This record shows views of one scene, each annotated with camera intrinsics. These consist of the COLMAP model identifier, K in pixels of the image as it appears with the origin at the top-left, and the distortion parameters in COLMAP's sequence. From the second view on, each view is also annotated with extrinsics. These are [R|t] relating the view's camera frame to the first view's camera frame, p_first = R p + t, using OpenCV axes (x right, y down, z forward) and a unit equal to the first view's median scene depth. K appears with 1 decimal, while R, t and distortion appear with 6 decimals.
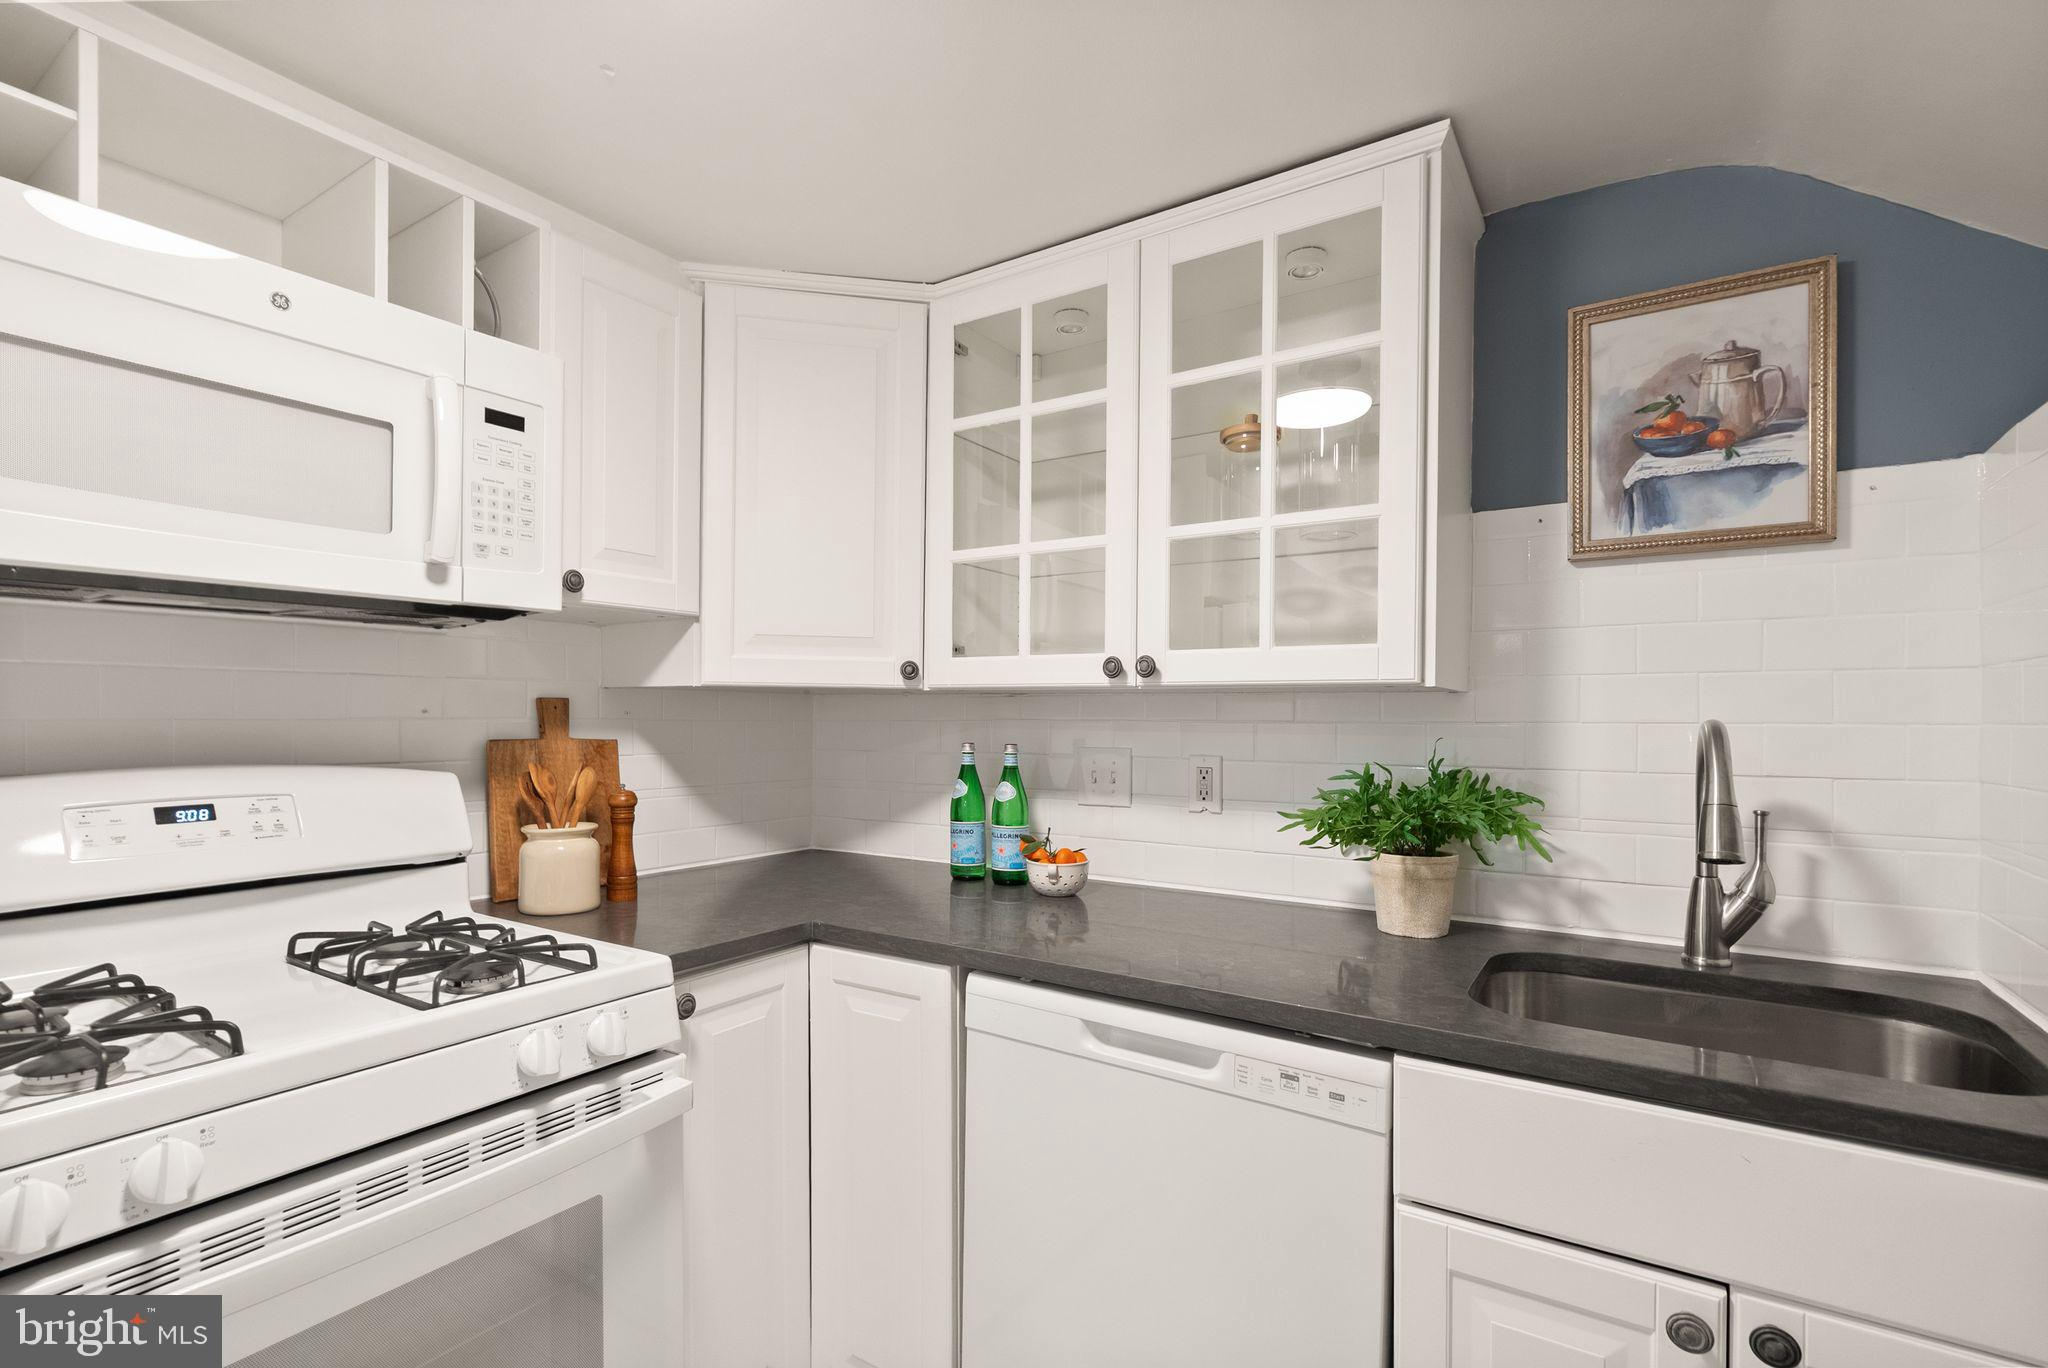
lens RADIAL K [[937.5, 0, 1001.9], [0, 937.5, 720.4], [0, 0, 1]] dist [0.001074, 0.001275]
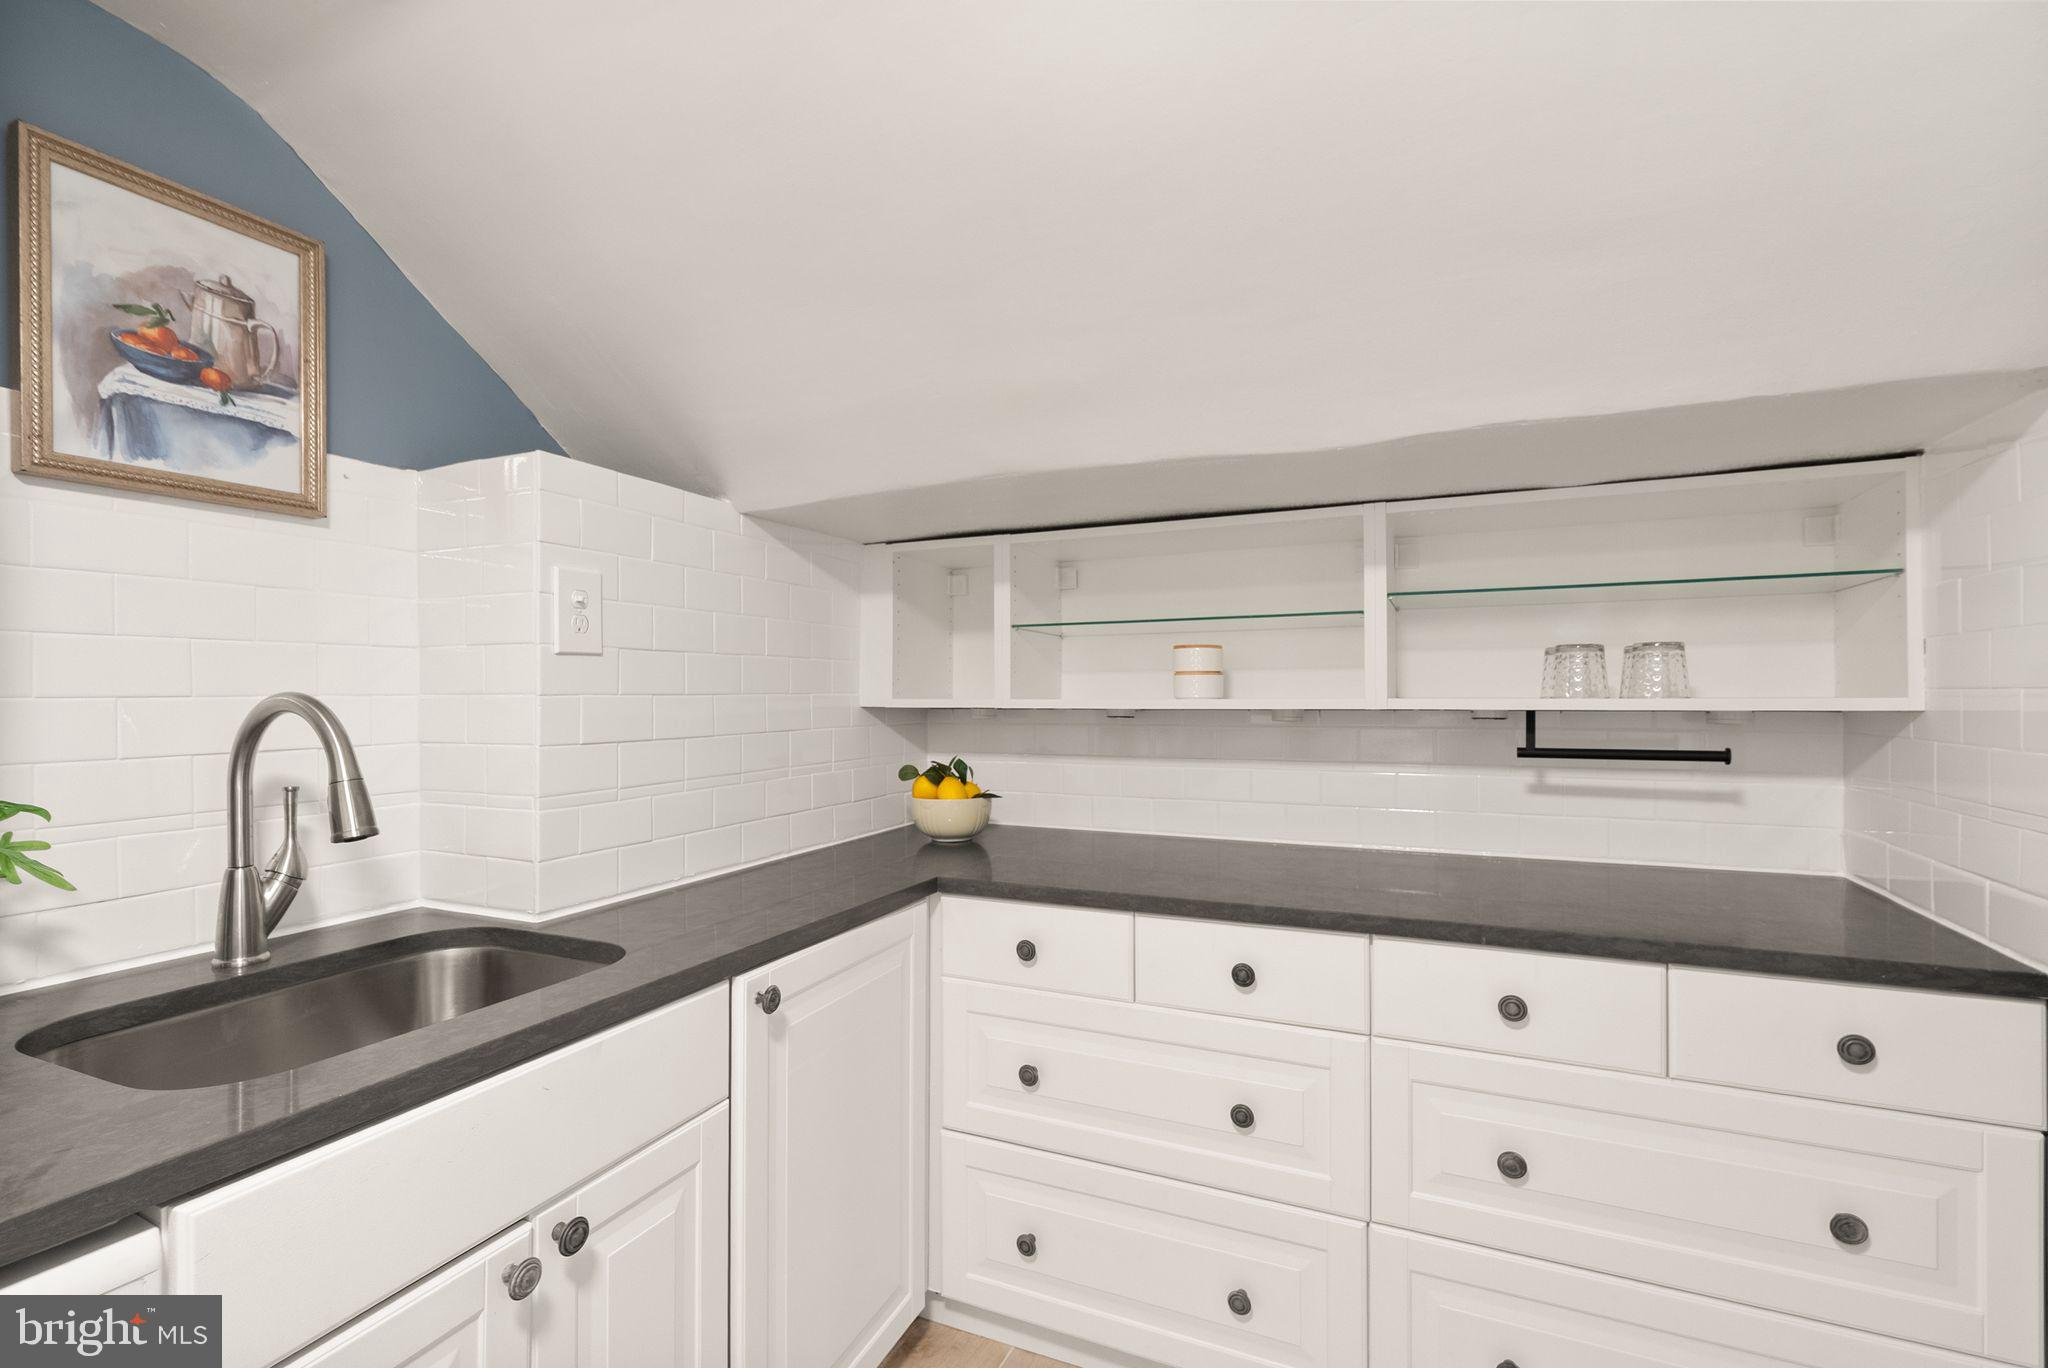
lens RADIAL K [[935.5, 0, 999.4], [0, 935.5, 687.0], [0, 0, 1]] dist [-0.000199, 0.000124]
pose [[-0.160074, -0.000453, 0.987105, -0.231161], [0.005830, 0.999982, 0.001404, -0.002310], [-0.987088, 0.005980, -0.160068, 0.393710]]
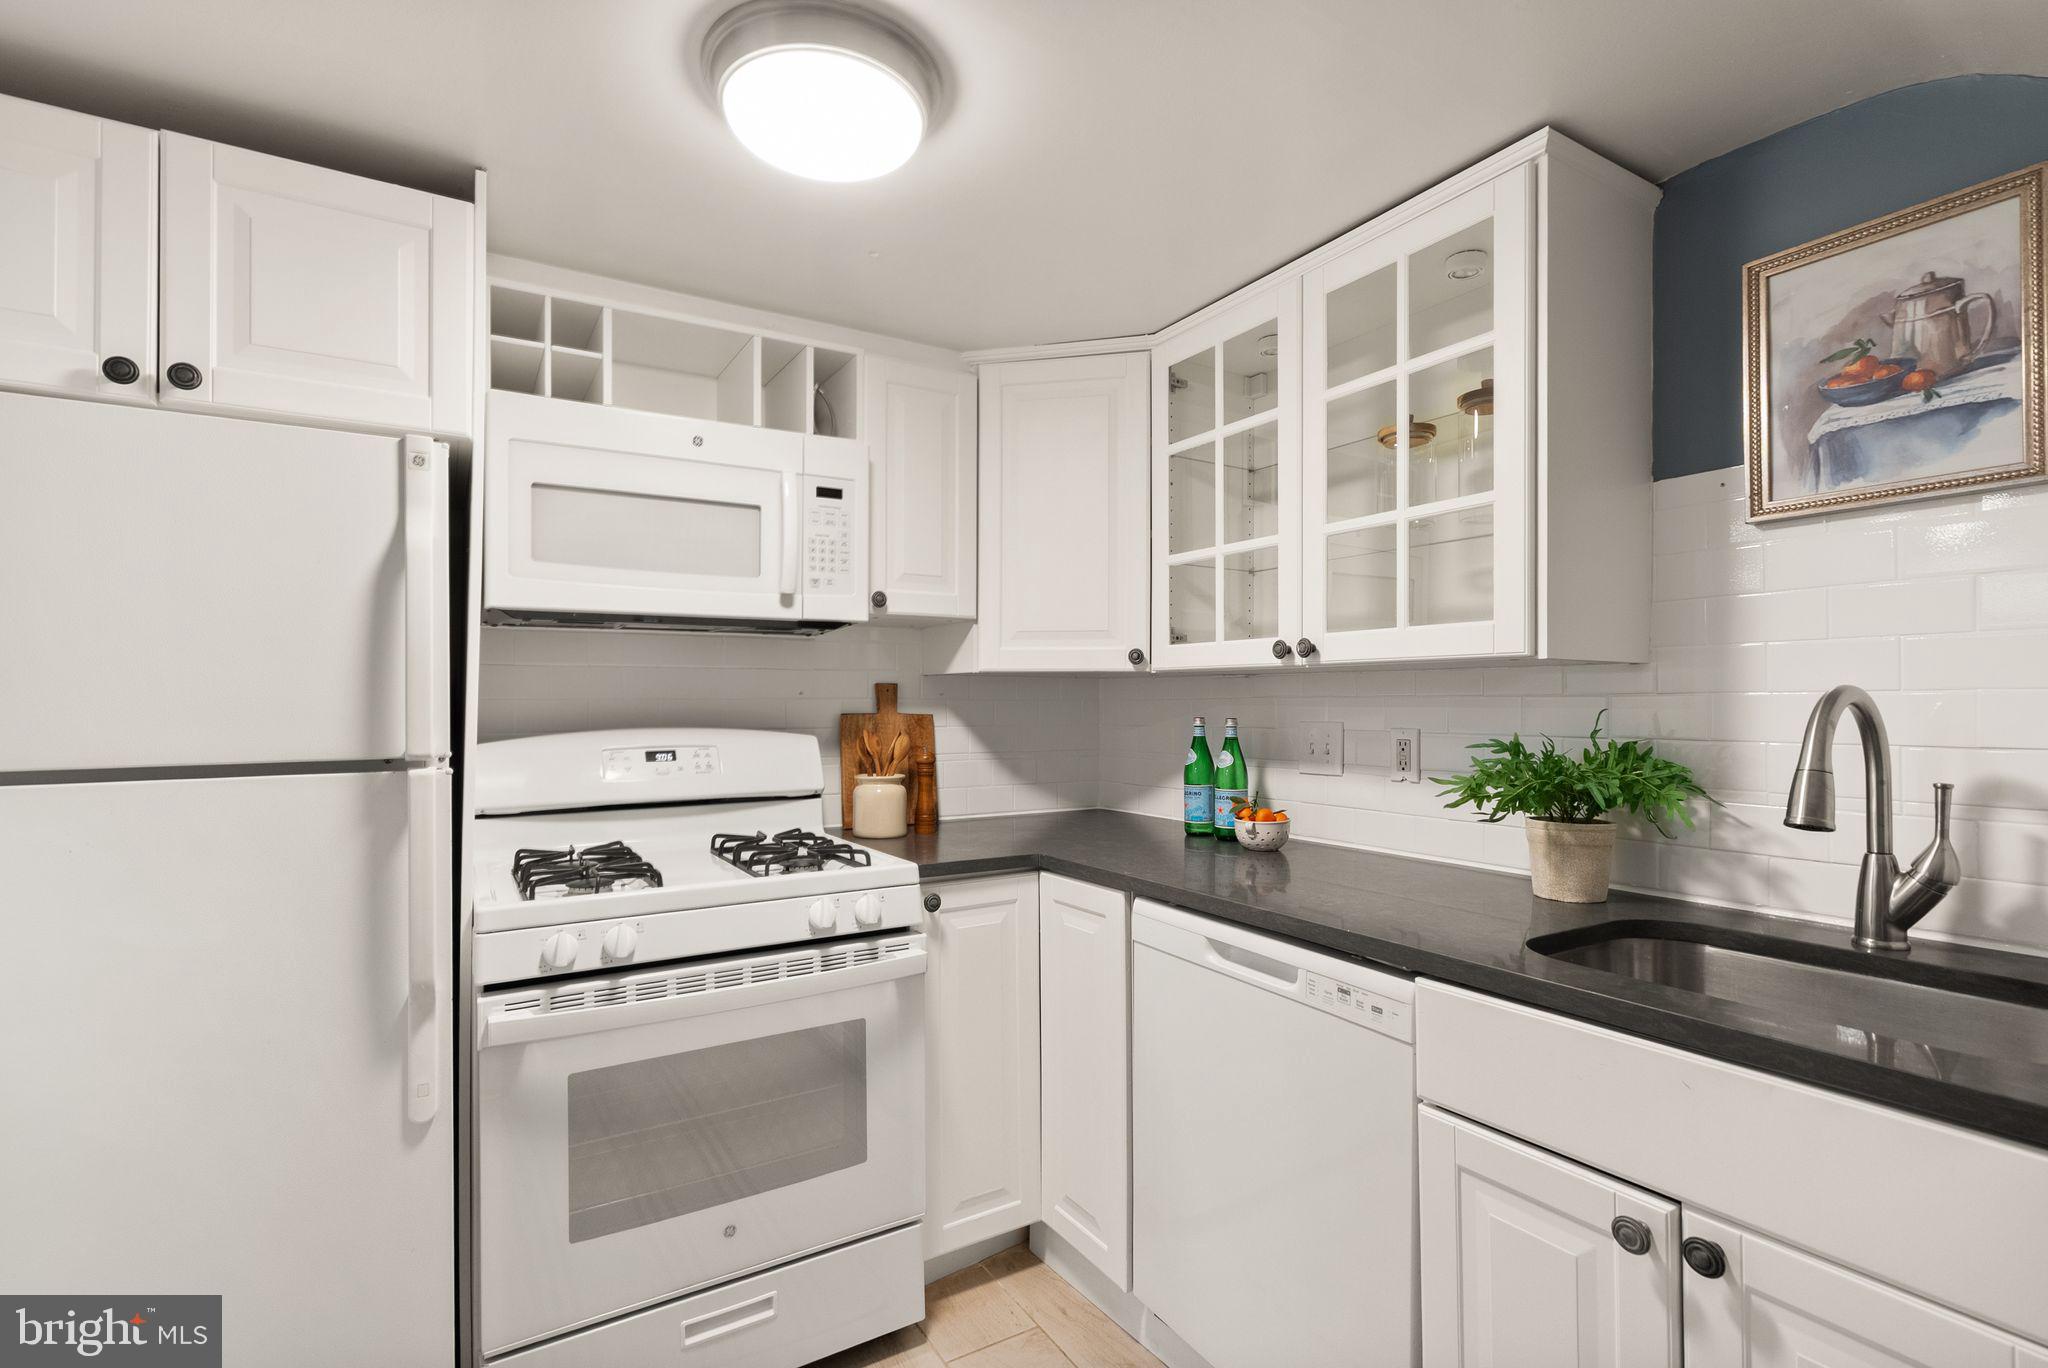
lens RADIAL K [[917.4, 0, 1011.0], [0, 917.4, 698.8], [0, 0, 1]] dist [-0.000184, 0.000712]
pose [[0.908161, -0.007611, -0.418552, 0.323526], [0.003142, 0.999930, -0.011367, 0.018567], [0.418609, 0.009008, 0.908122, -0.179524]]
